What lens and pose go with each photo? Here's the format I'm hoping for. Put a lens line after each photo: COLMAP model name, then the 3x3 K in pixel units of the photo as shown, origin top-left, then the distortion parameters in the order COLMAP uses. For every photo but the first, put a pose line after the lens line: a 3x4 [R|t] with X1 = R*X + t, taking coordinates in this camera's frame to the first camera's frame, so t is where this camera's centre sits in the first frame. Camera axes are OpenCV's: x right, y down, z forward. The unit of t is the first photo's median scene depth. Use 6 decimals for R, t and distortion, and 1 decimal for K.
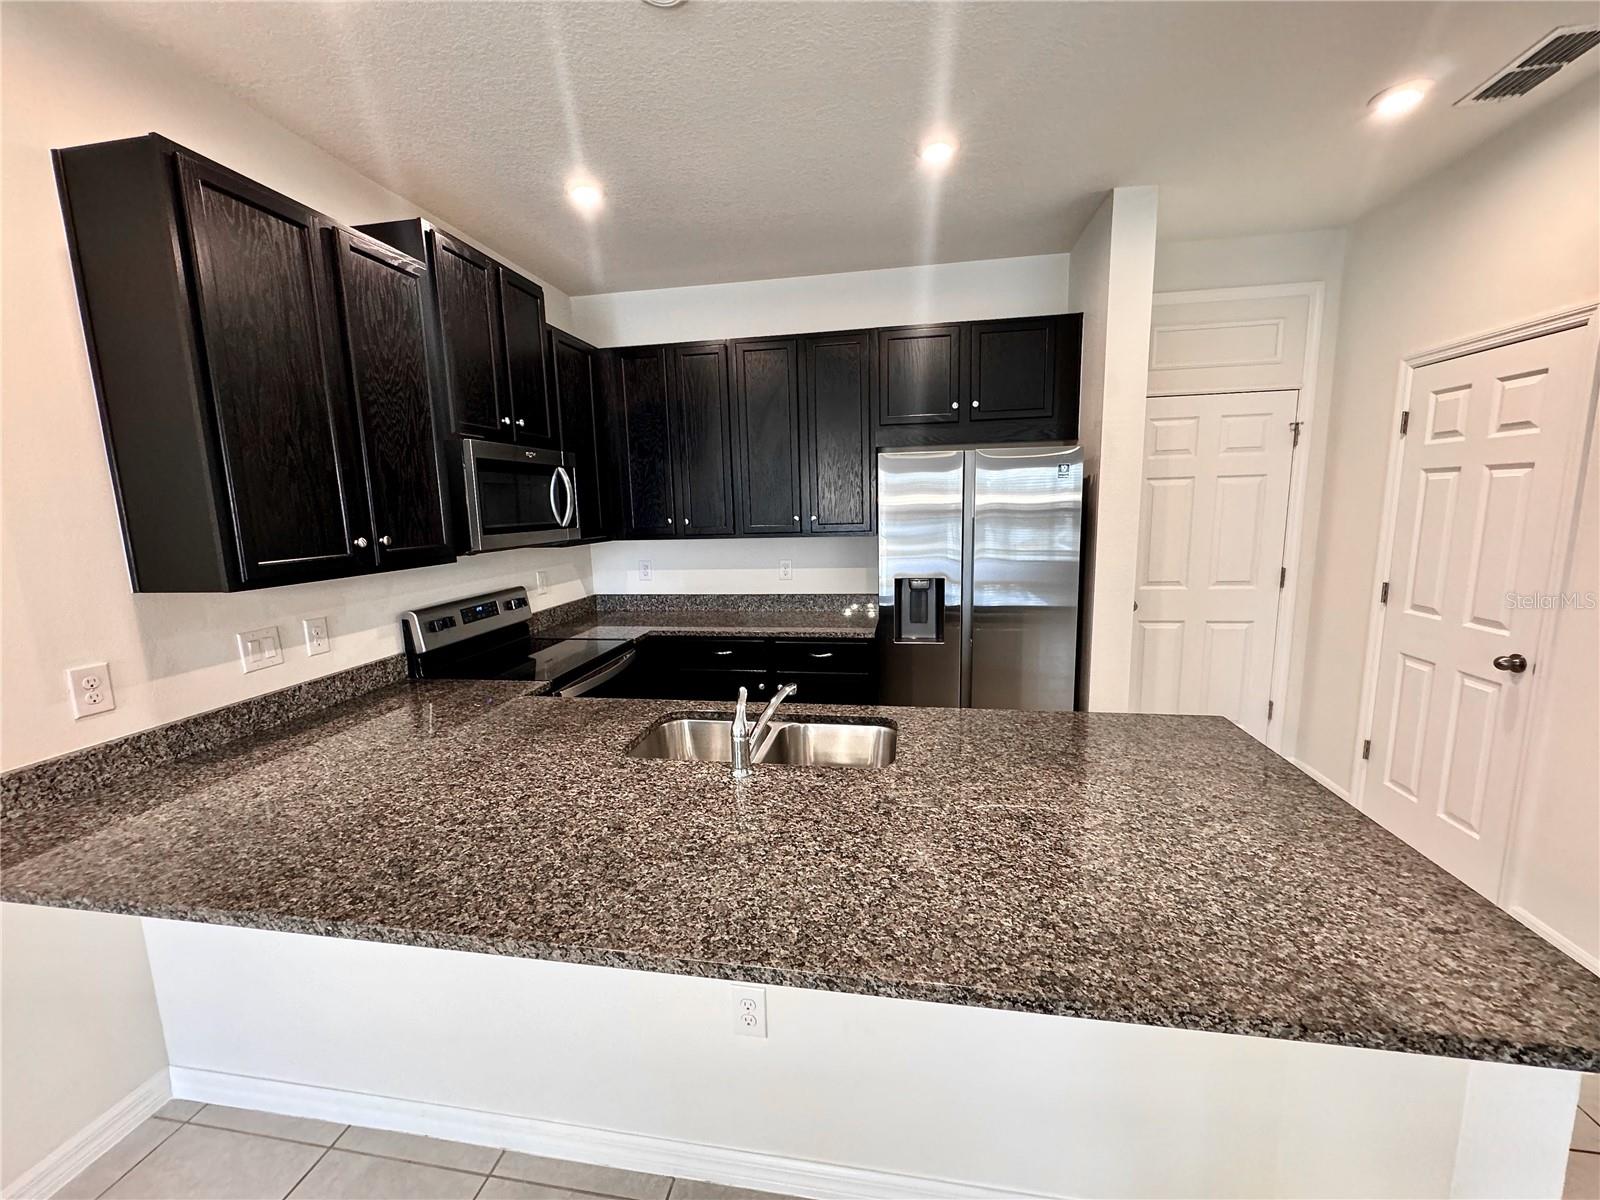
lens RADIAL K [[635.4, 0, 797.3], [0, 635.4, 601.8], [0, 0, 1]] dist [-0.004865, 0.000368]
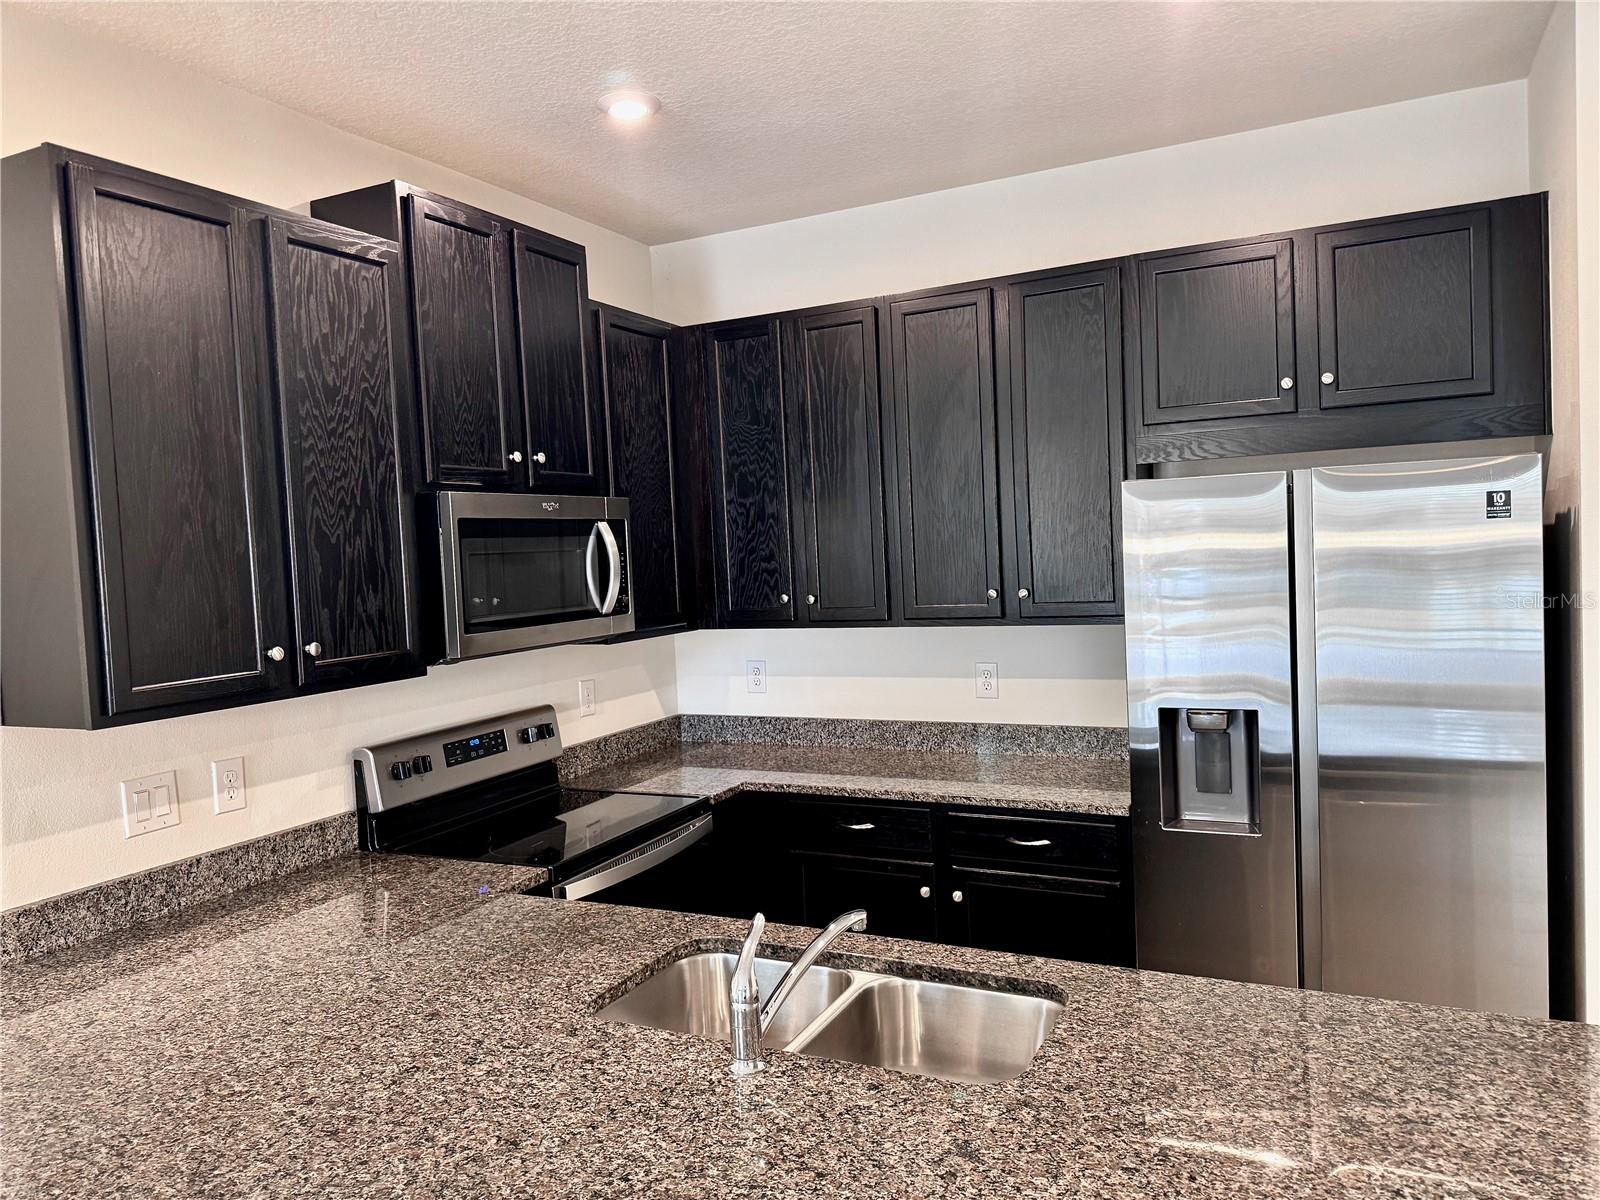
lens RADIAL K [[1128.9, 0, 796.1], [0, 1128.9, 601.7], [0, 0, 1]] dist [0.042748, -0.053301]
pose [[0.958597, -0.004758, -0.284728, 0.172605], [-0.021688, 0.995736, -0.089657, -0.043568], [0.283940, 0.092121, 0.954407, -0.019508]]
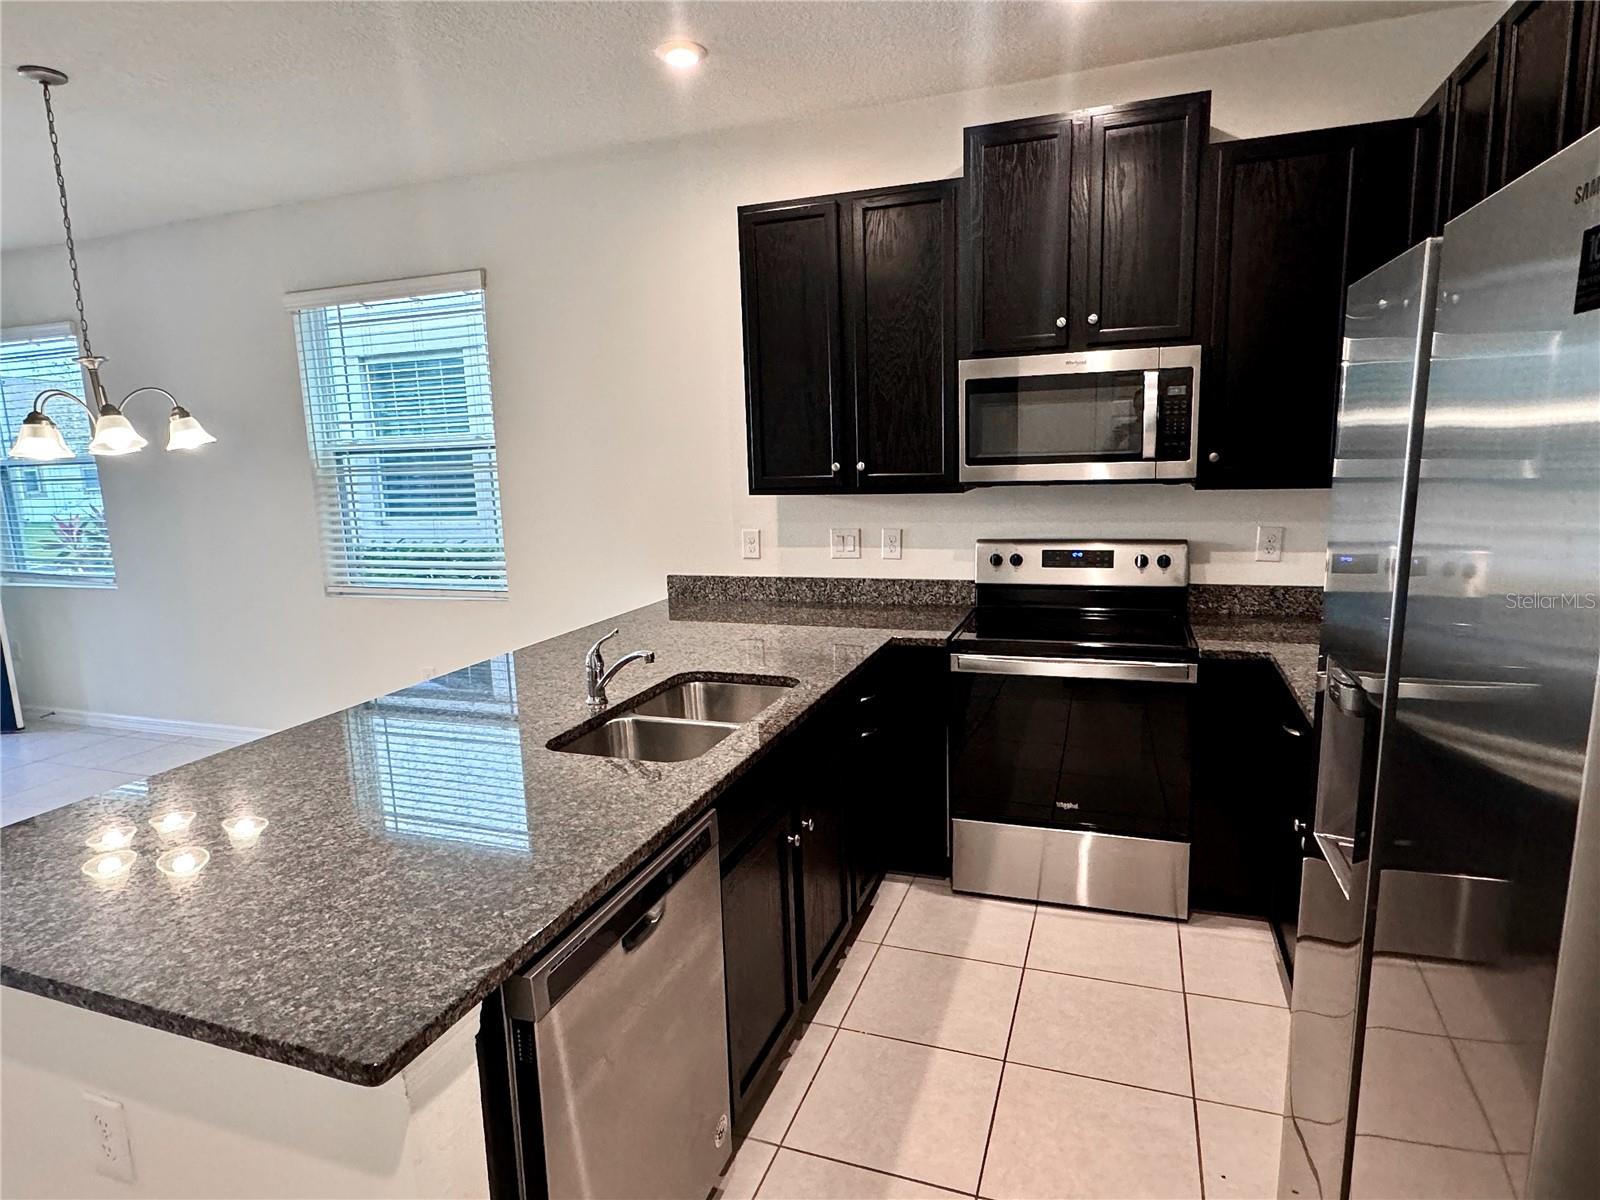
lens RADIAL K [[904.9, 0, 789.9], [0, 904.9, 597.8], [0, 0, 1]] dist [-0.002033, 0.002218]
pose [[-0.183211, 0.195024, -0.963535, 0.872671], [-0.113377, 0.969393, 0.217768, -0.183281], [0.976514, 0.149140, -0.155492, 1.031140]]
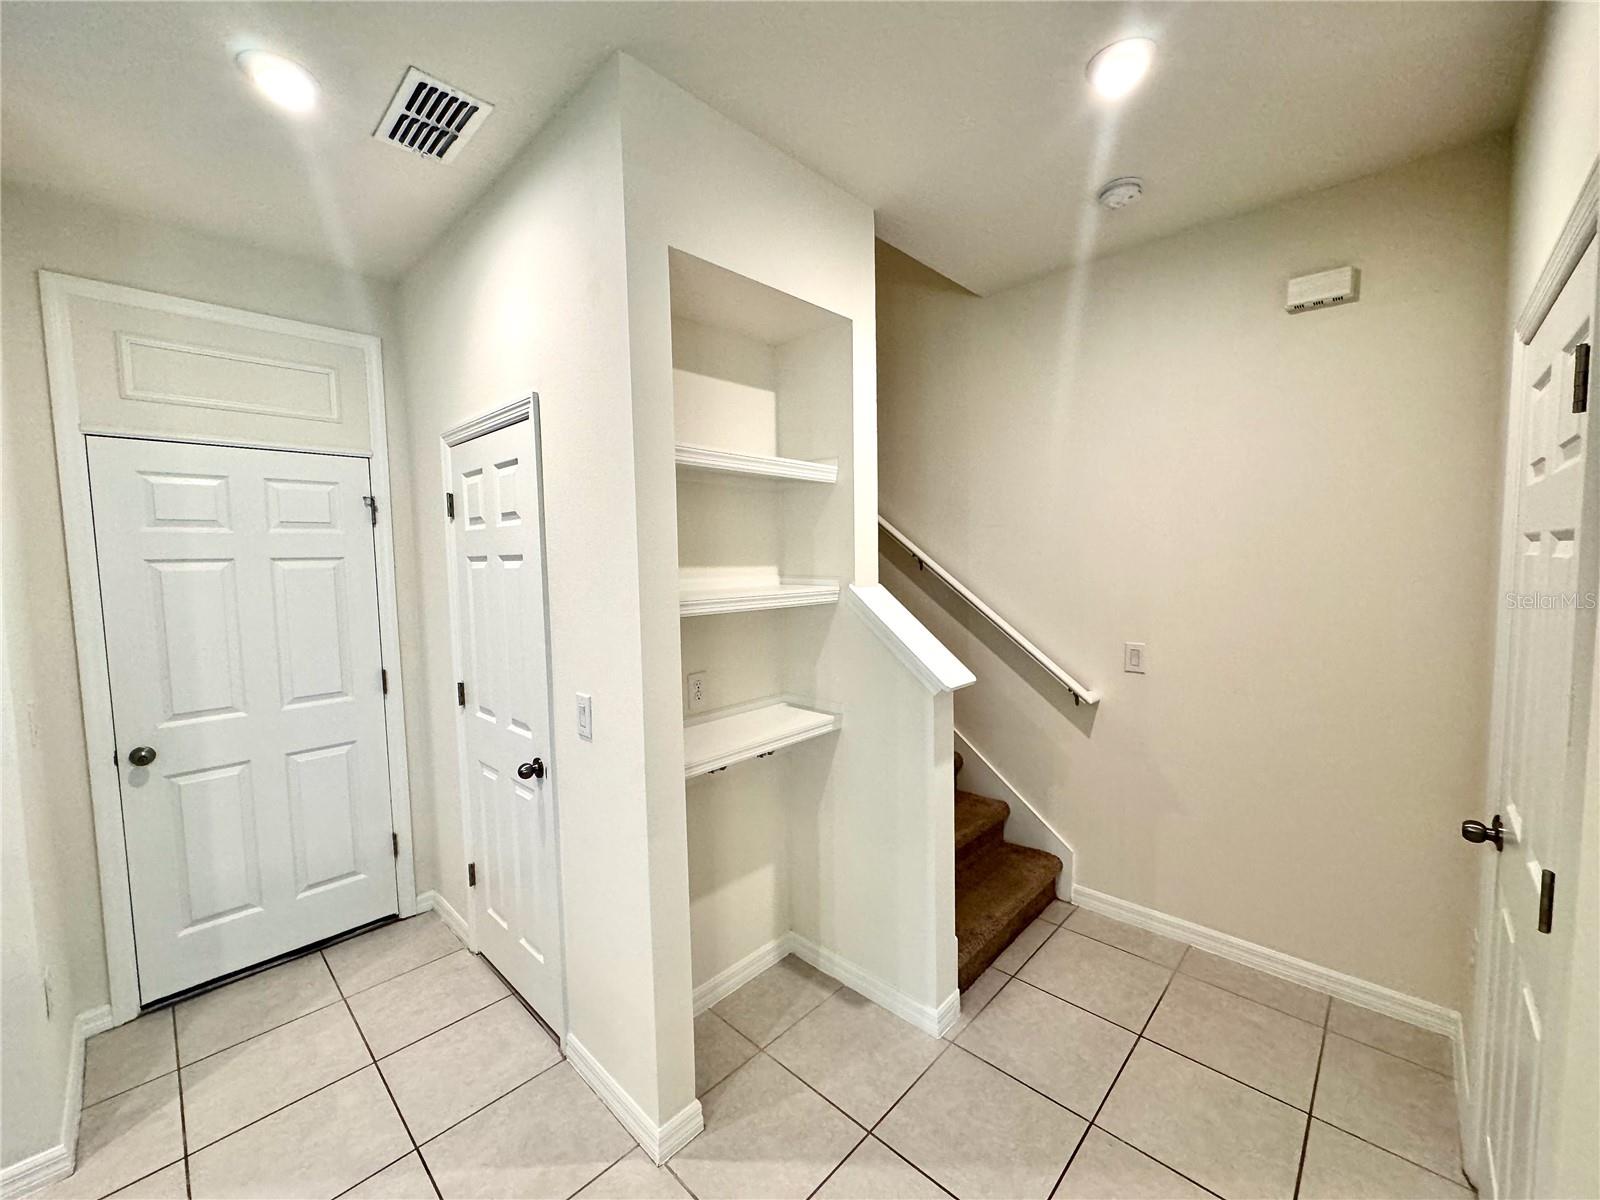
lens RADIAL K [[635.4, 0, 802.2], [0, 635.4, 597.8], [0, 0, 1]] dist [-0.004865, 0.000368]
pose [[0.555041, -0.037470, 0.830979, 0.570895], [0.132653, 0.990187, -0.043955, -0.056036], [-0.821178, 0.134629, 0.554565, 0.125269]]
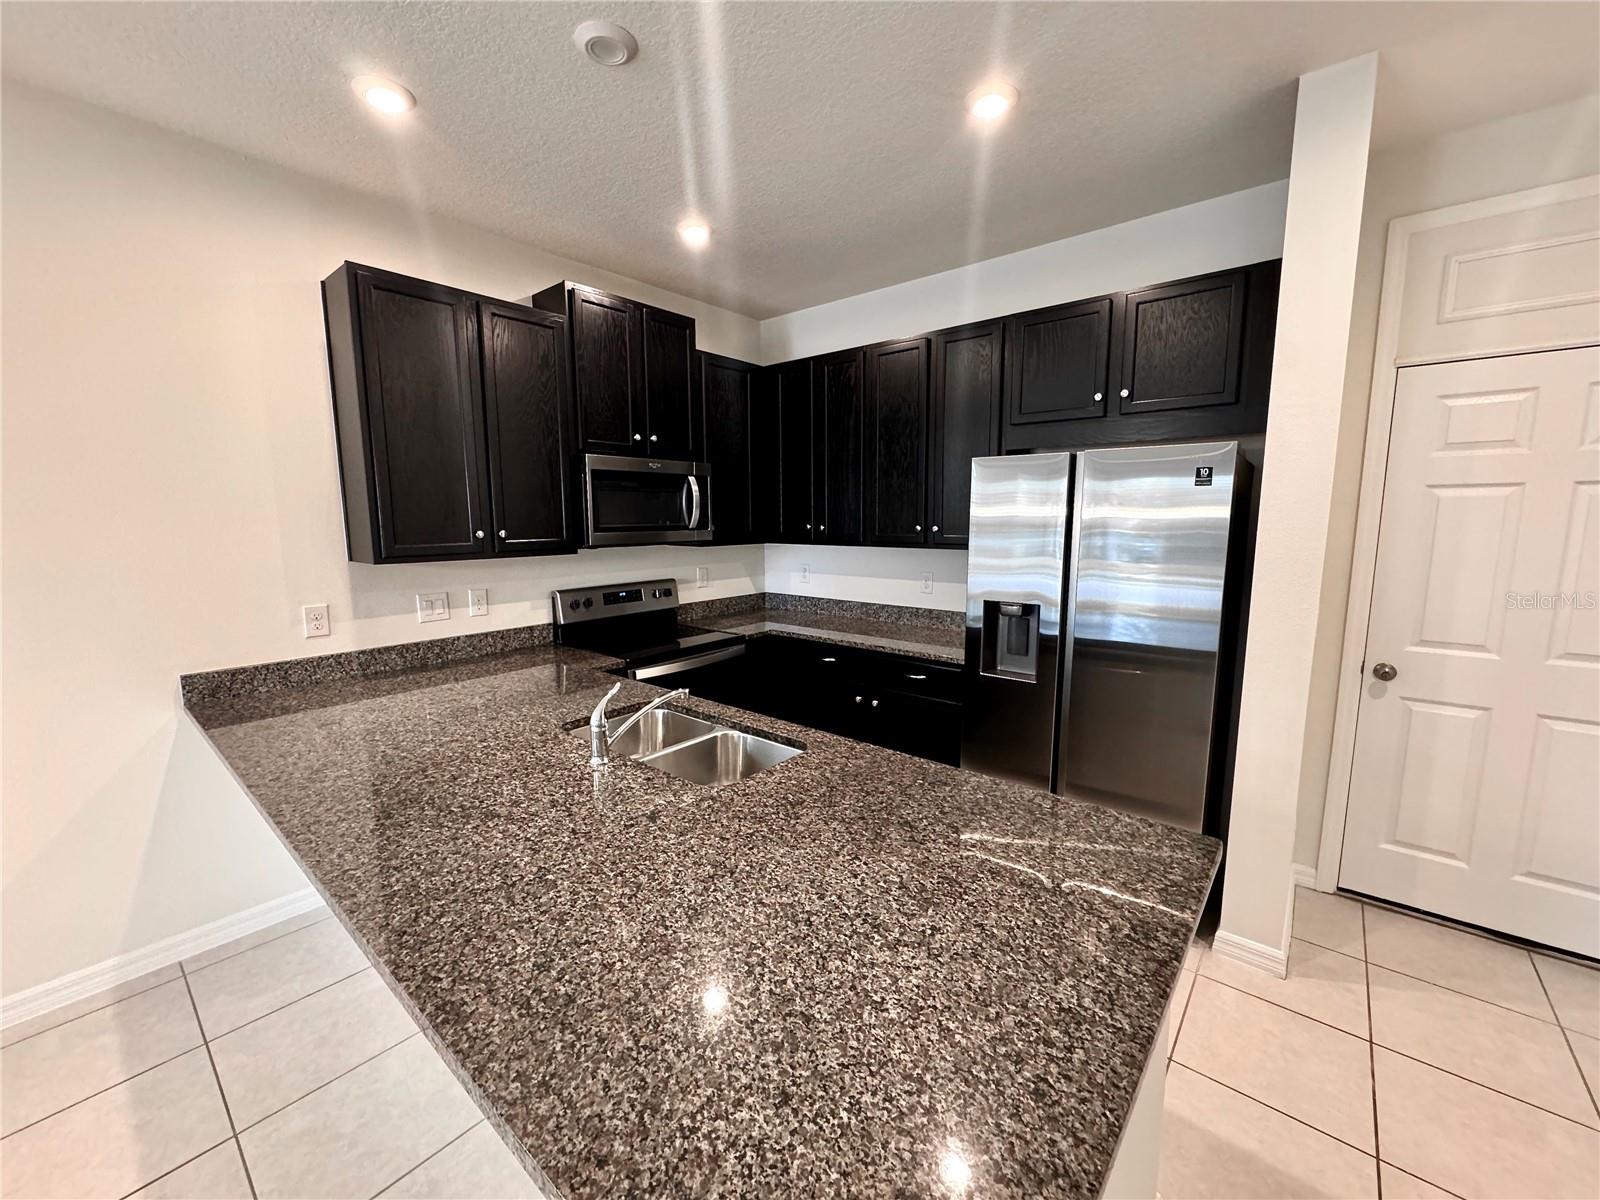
lens RADIAL K [[635.4, 0, 799.5], [0, 635.4, 602.8], [0, 0, 1]] dist [-0.004865, 0.000368]
pose [[0.864607, 0.091243, -0.494095, 0.477866], [-0.095002, 0.995322, 0.017561, -0.032101], [0.493386, 0.031757, 0.869231, 0.150164]]
